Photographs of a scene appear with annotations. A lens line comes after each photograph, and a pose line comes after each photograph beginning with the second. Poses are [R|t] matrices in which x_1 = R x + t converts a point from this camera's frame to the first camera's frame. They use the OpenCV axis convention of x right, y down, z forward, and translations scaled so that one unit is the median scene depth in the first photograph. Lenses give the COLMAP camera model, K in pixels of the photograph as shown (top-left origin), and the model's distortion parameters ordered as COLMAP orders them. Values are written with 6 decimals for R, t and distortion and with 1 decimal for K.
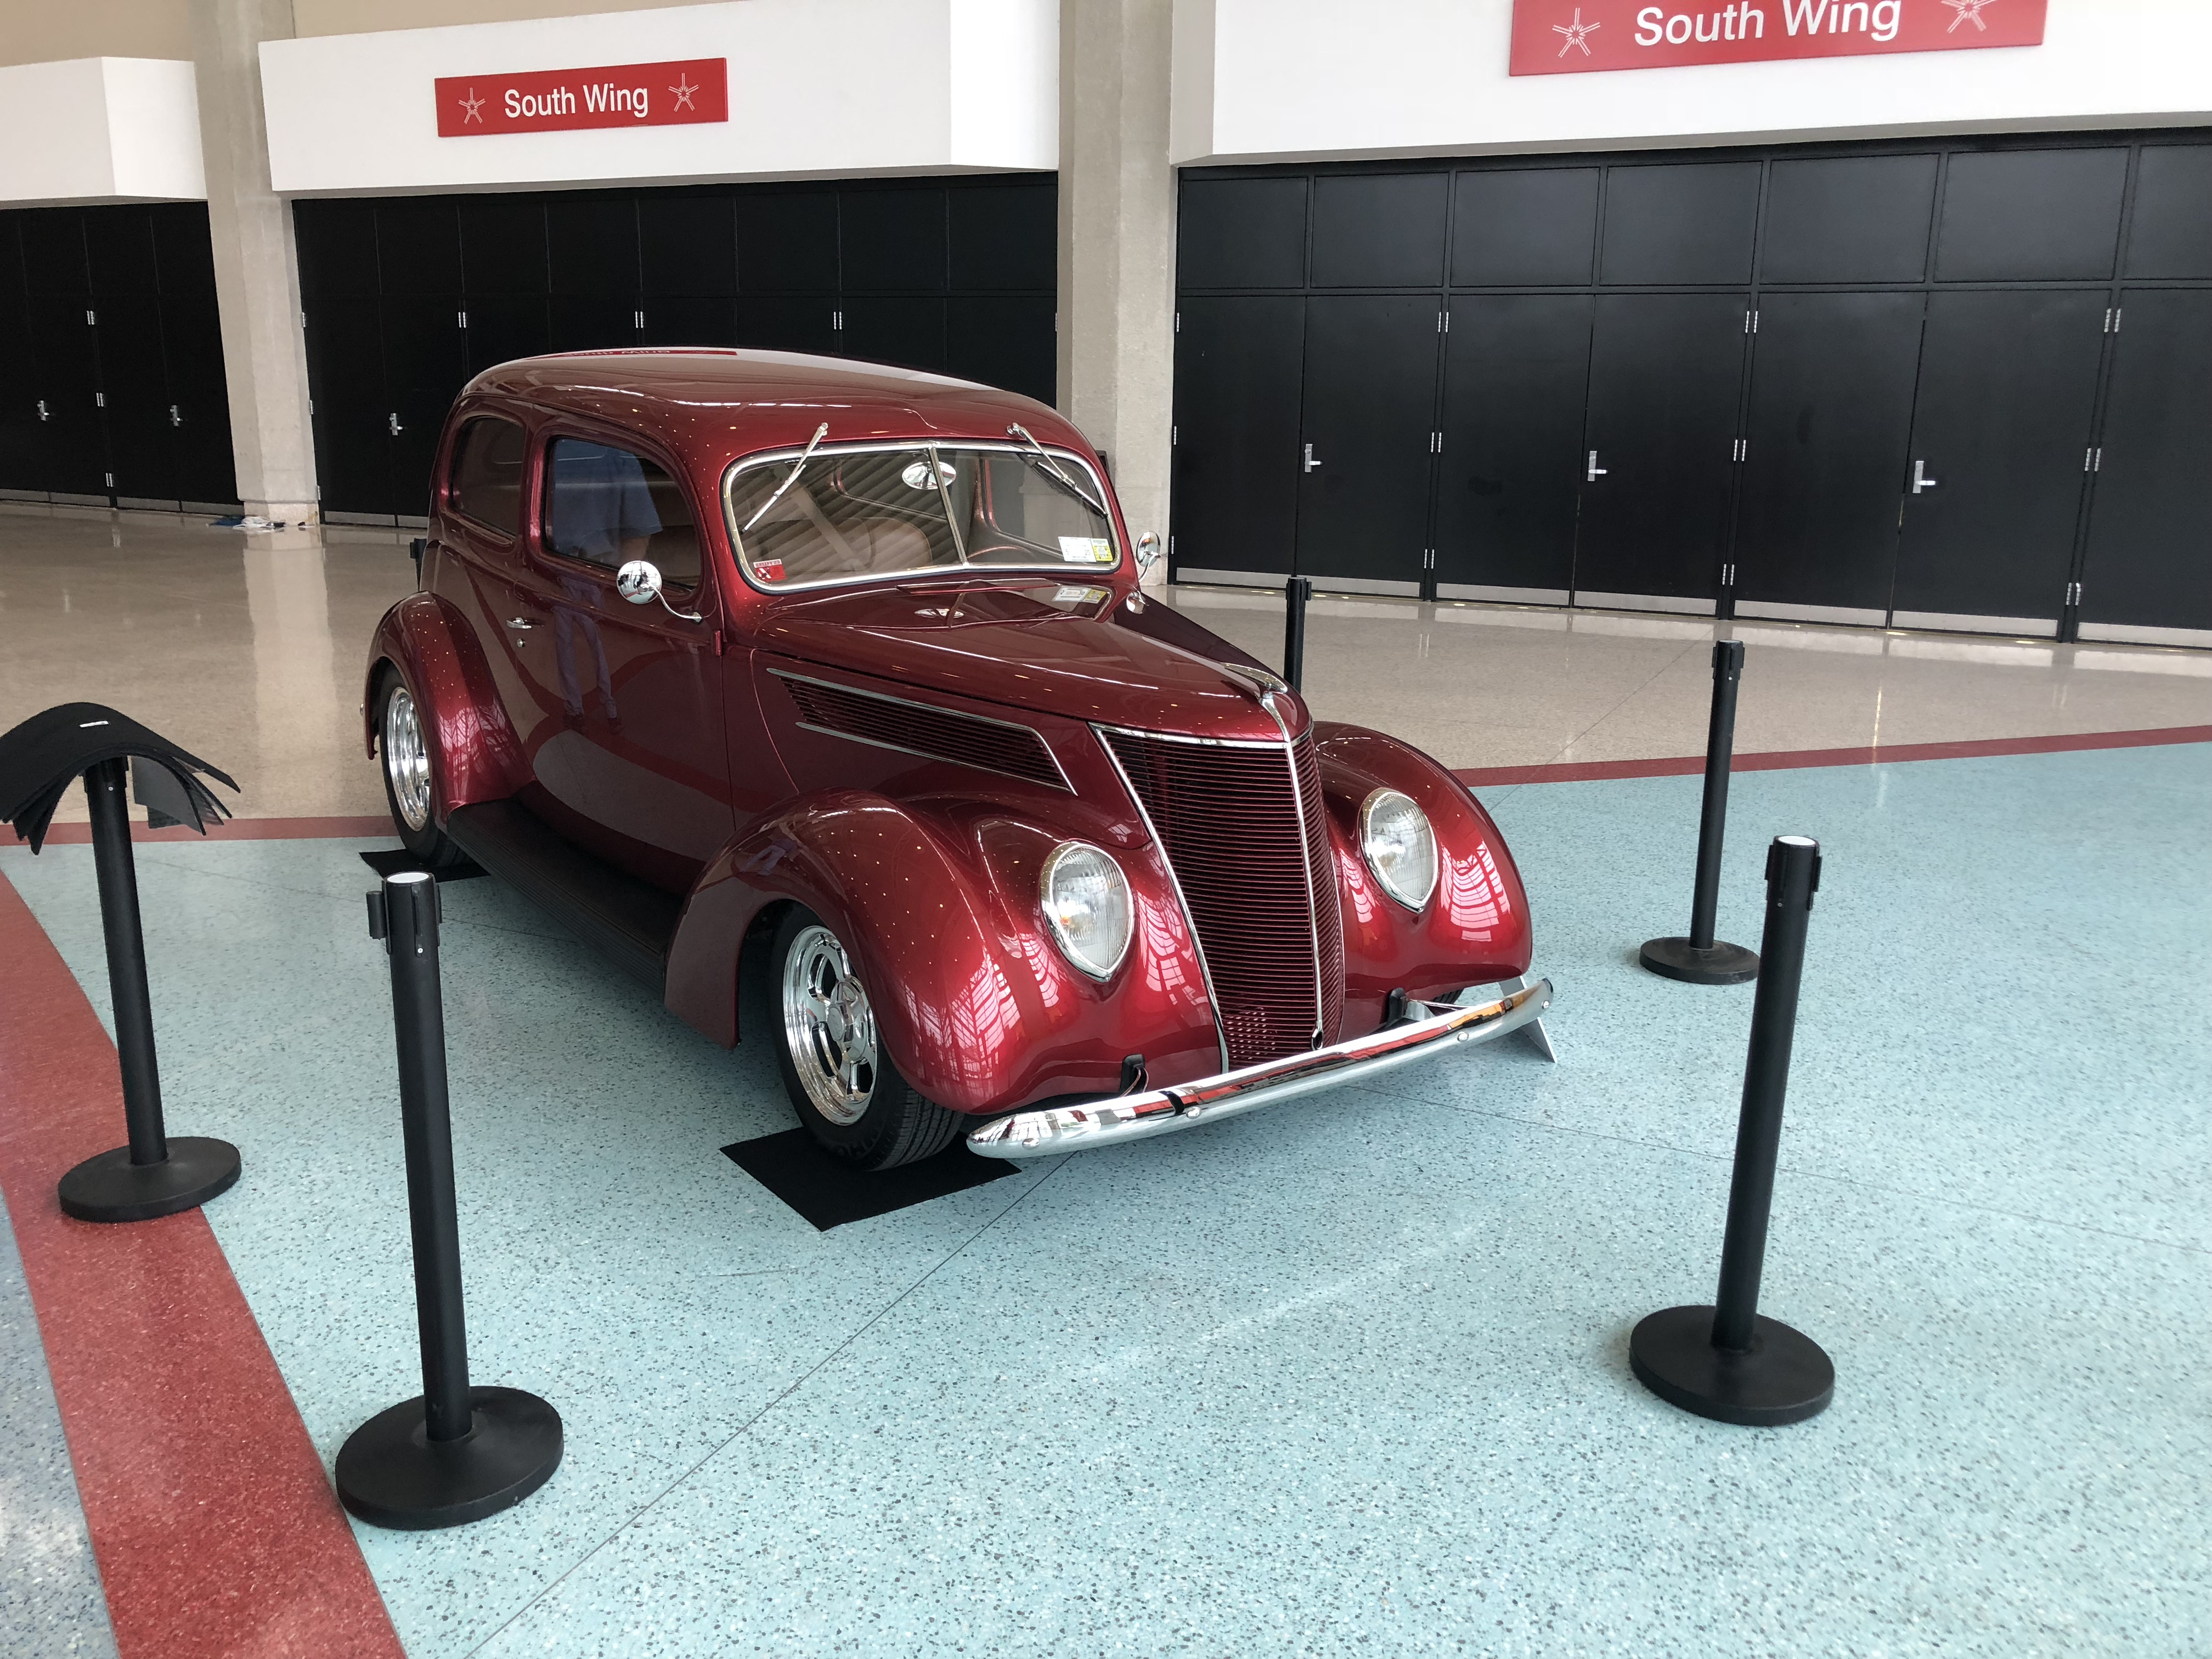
lens RADIAL K [[1839.9, 0, 1106.0], [0, 1839.9, 829.5], [0, 0, 1]] dist [0.002160, -0.002010]
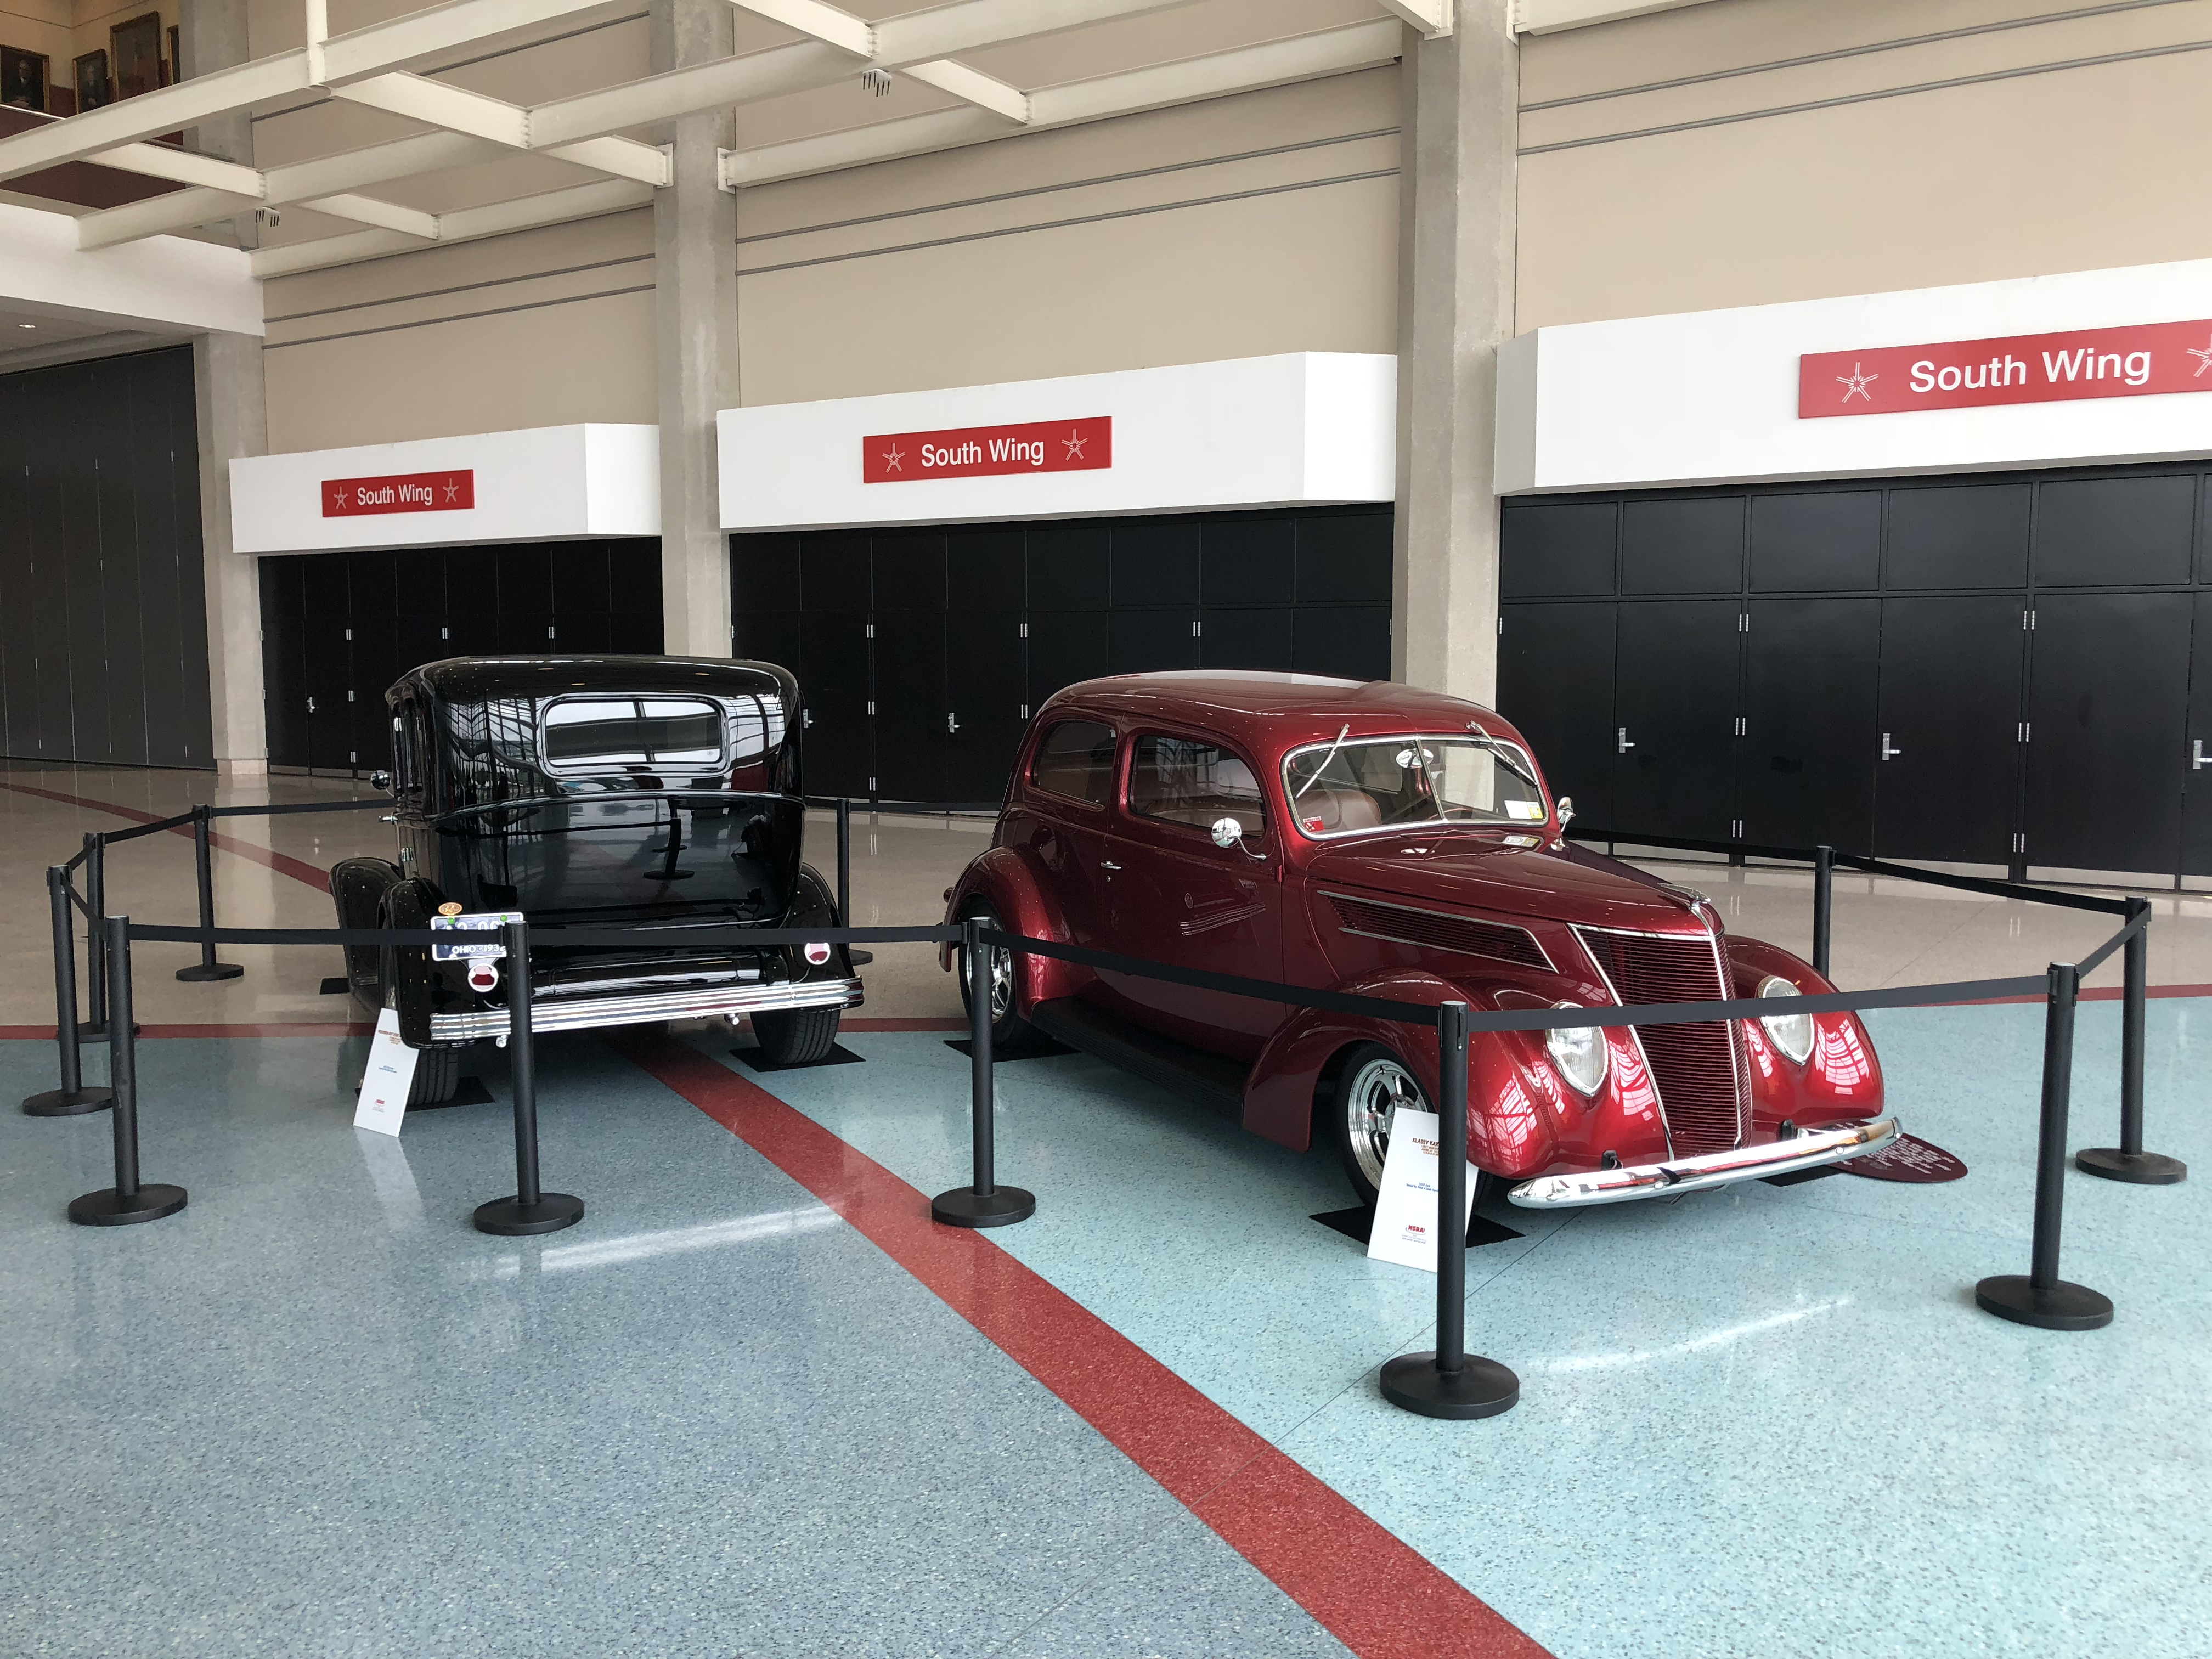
lens RADIAL K [[1863.1, 0, 1106.0], [0, 1863.1, 829.5], [0, 0, 1]] dist [-0.000776, -0.002357]
pose [[0.991248, -0.000527, -0.132010, -0.060955], [-0.019426, 0.988523, -0.149819, 0.033442], [0.130574, 0.151073, 0.979861, -0.176644]]
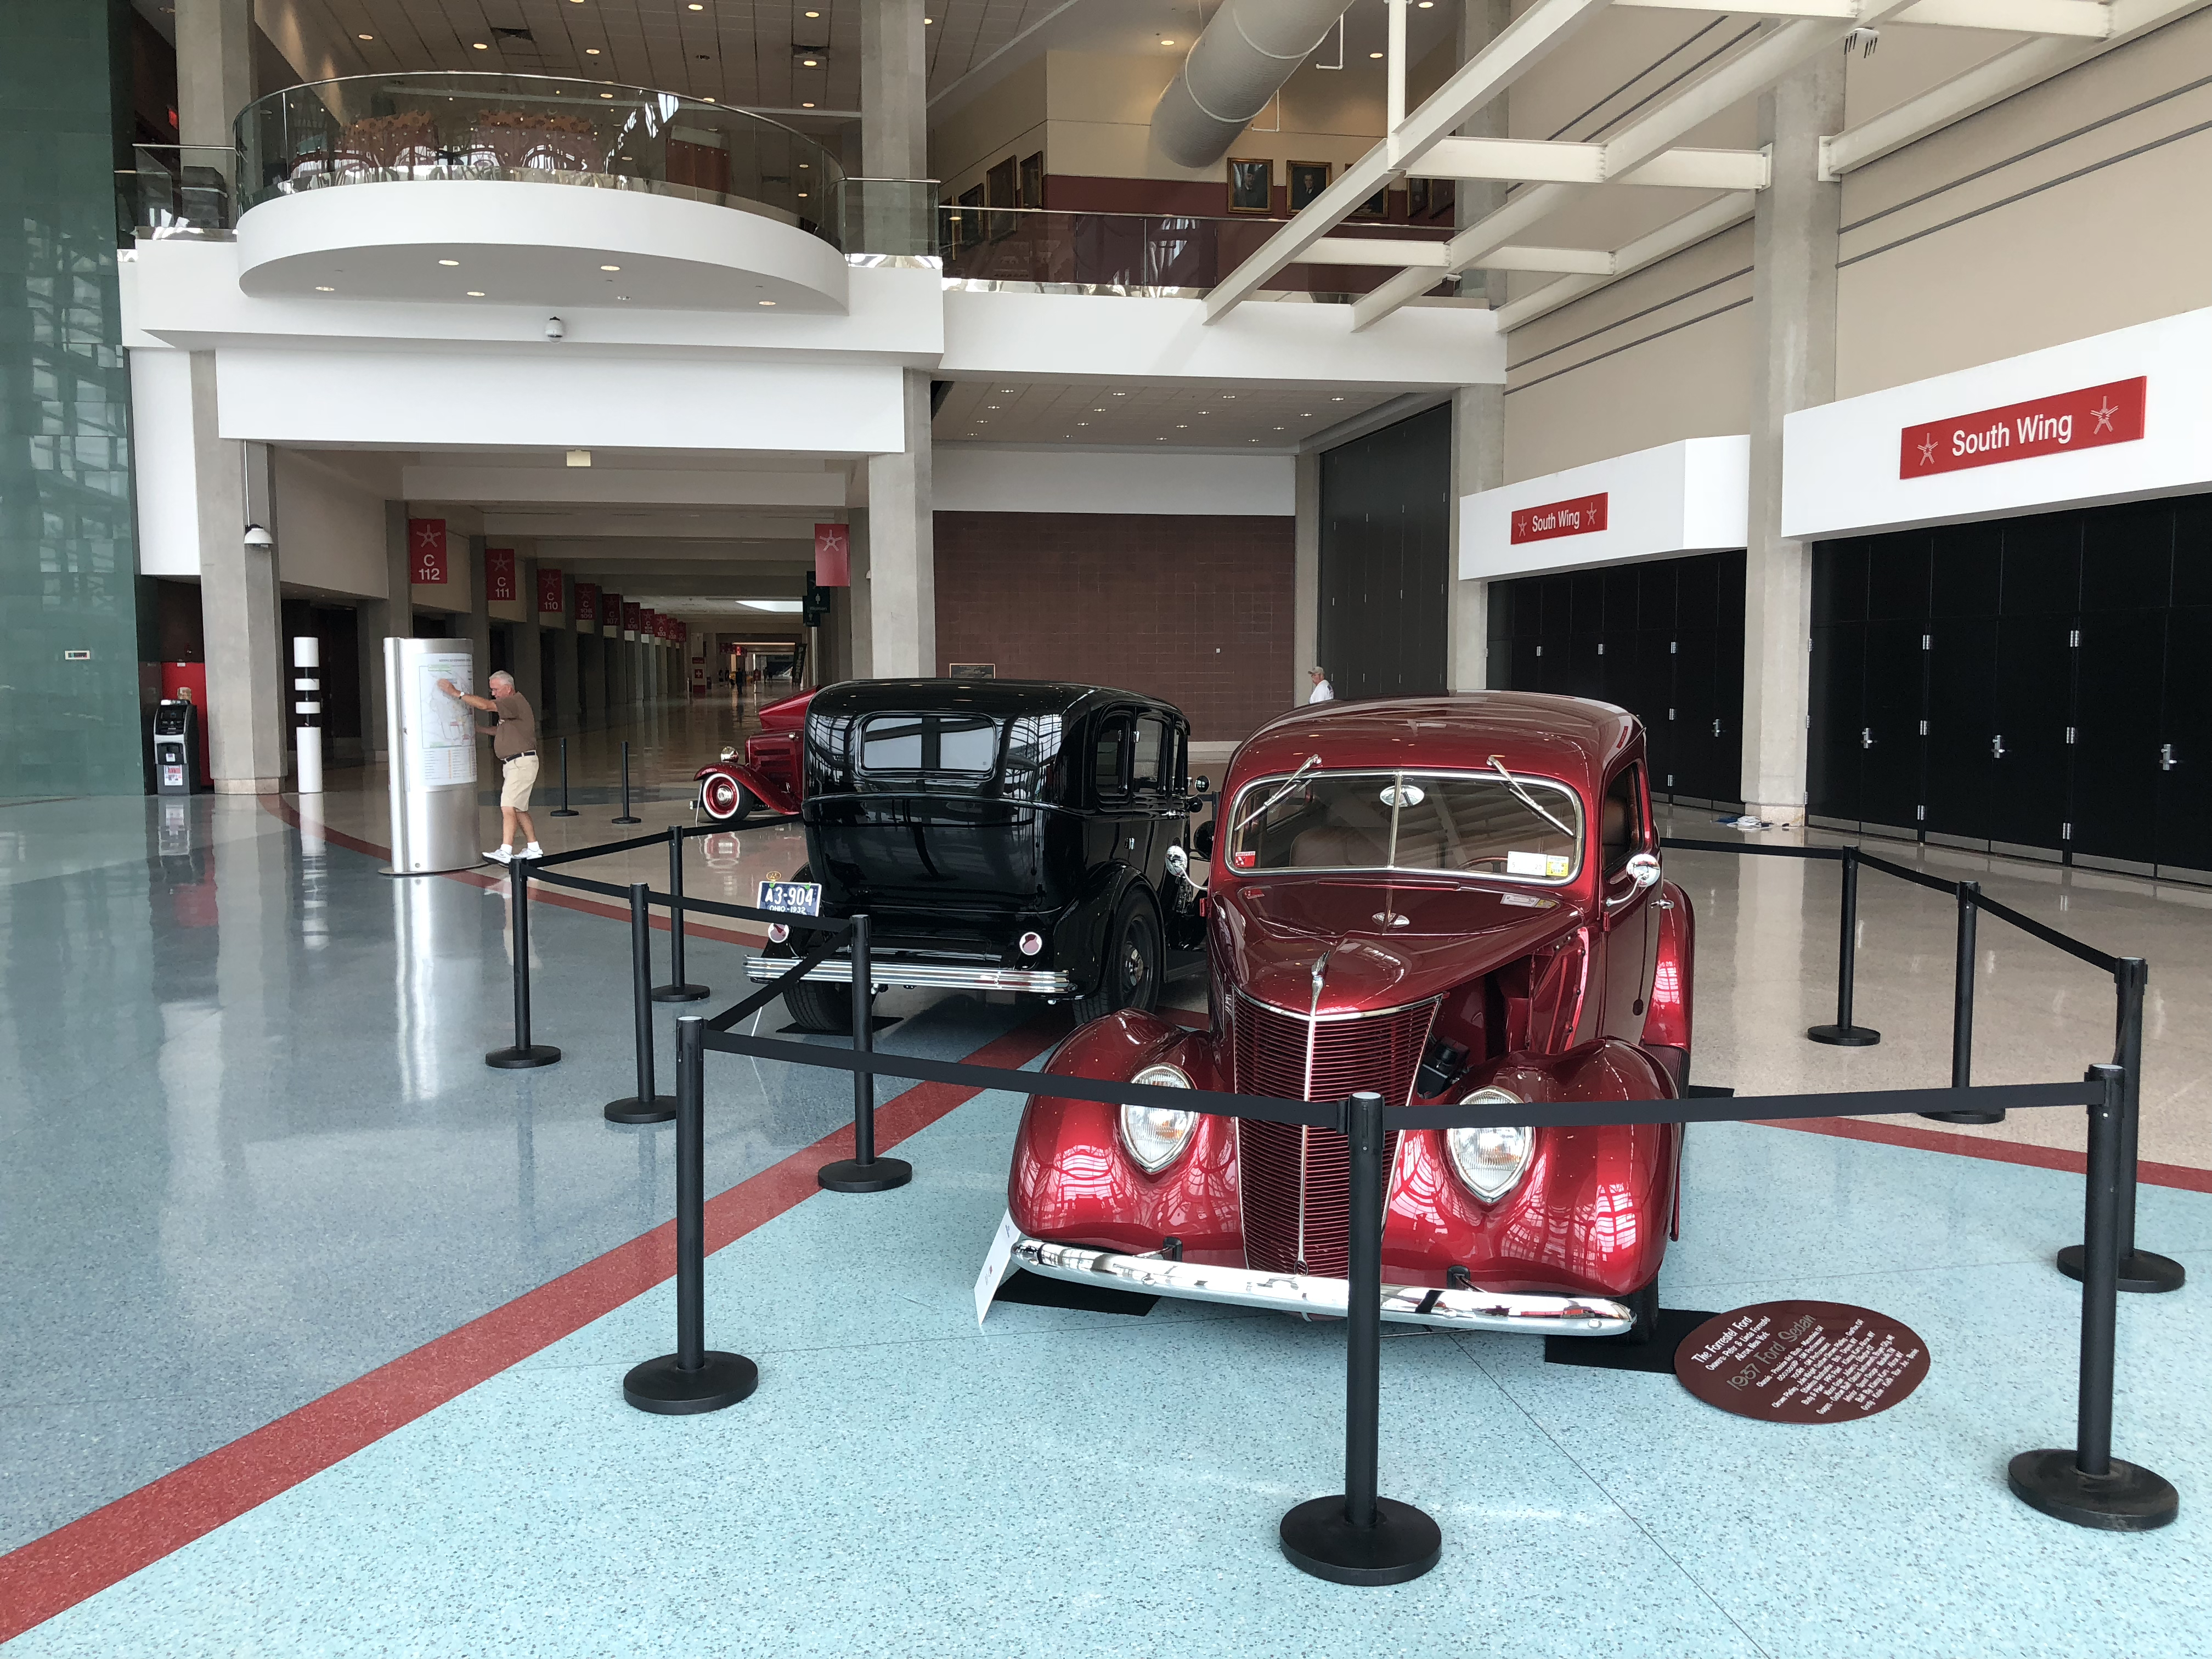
lens RADIAL K [[1840.7, 0, 1082.5], [0, 1840.7, 788.9], [0, 0, 1]] dist [0.014541, 0.011416]
pose [[0.574196, 0.035711, -0.817939, 0.338509], [-0.184512, 0.978991, -0.086785, -0.020121], [0.797656, 0.200751, 0.568722, 0.046362]]
